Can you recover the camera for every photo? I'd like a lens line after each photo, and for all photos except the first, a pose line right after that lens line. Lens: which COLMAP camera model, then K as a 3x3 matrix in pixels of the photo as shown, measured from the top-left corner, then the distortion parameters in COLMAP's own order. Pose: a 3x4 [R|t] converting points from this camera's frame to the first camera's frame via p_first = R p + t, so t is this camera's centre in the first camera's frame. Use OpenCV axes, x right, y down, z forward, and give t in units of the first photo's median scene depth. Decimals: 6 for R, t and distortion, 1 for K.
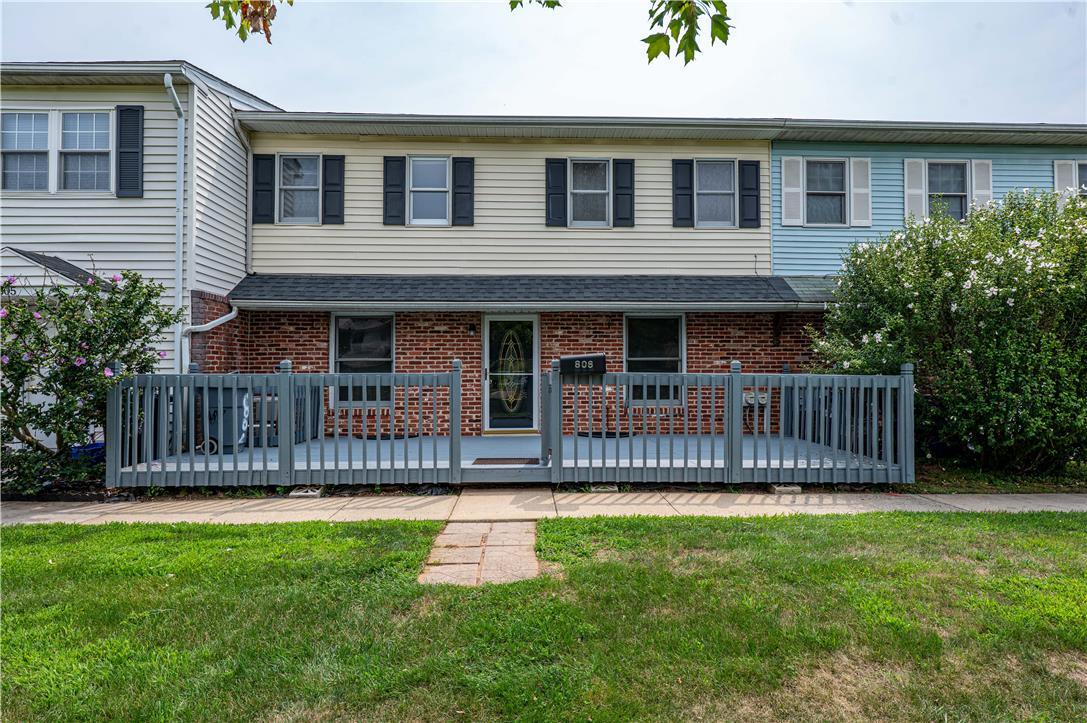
lens RADIAL K [[547.9, 0, 543.5], [0, 547.9, 288.8], [0, 0, 1]] dist [-0.000575, -0.001296]
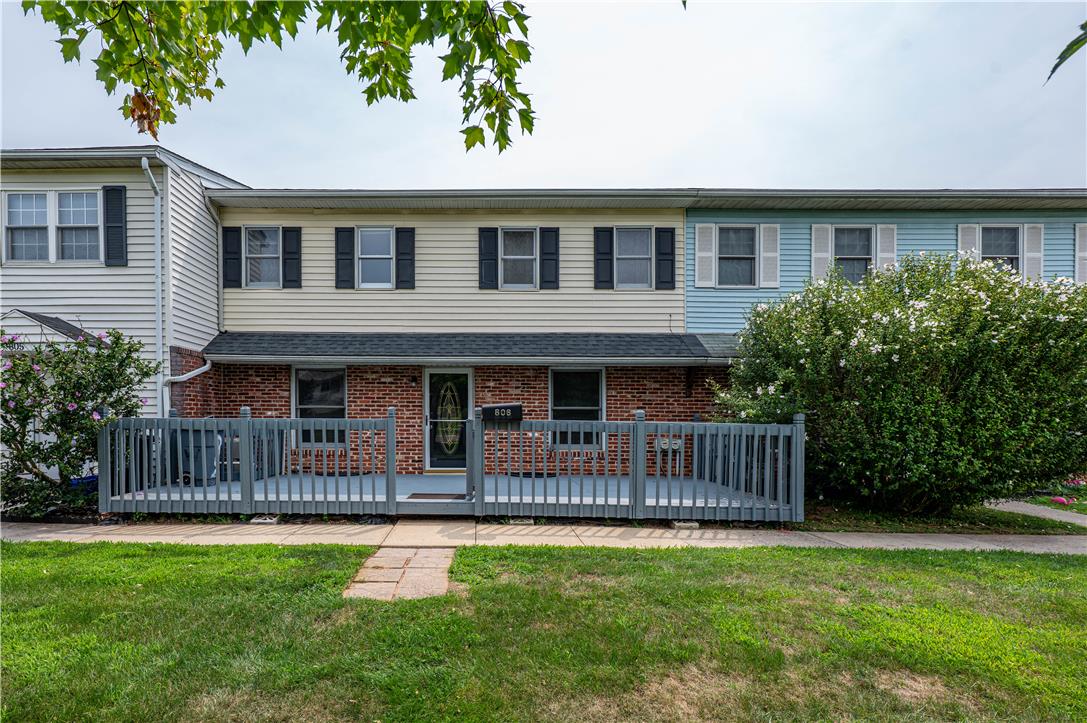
lens RADIAL K [[510.7, 0, 543.5], [0, 510.7, 361.5], [0, 0, 1]] dist [-0.003140, -0.000079]
pose [[0.998824, 0.002706, -0.048407, 0.204889], [-0.000886, 0.999294, 0.037569, -0.006196], [0.048474, -0.037482, 0.998121, -0.040871]]
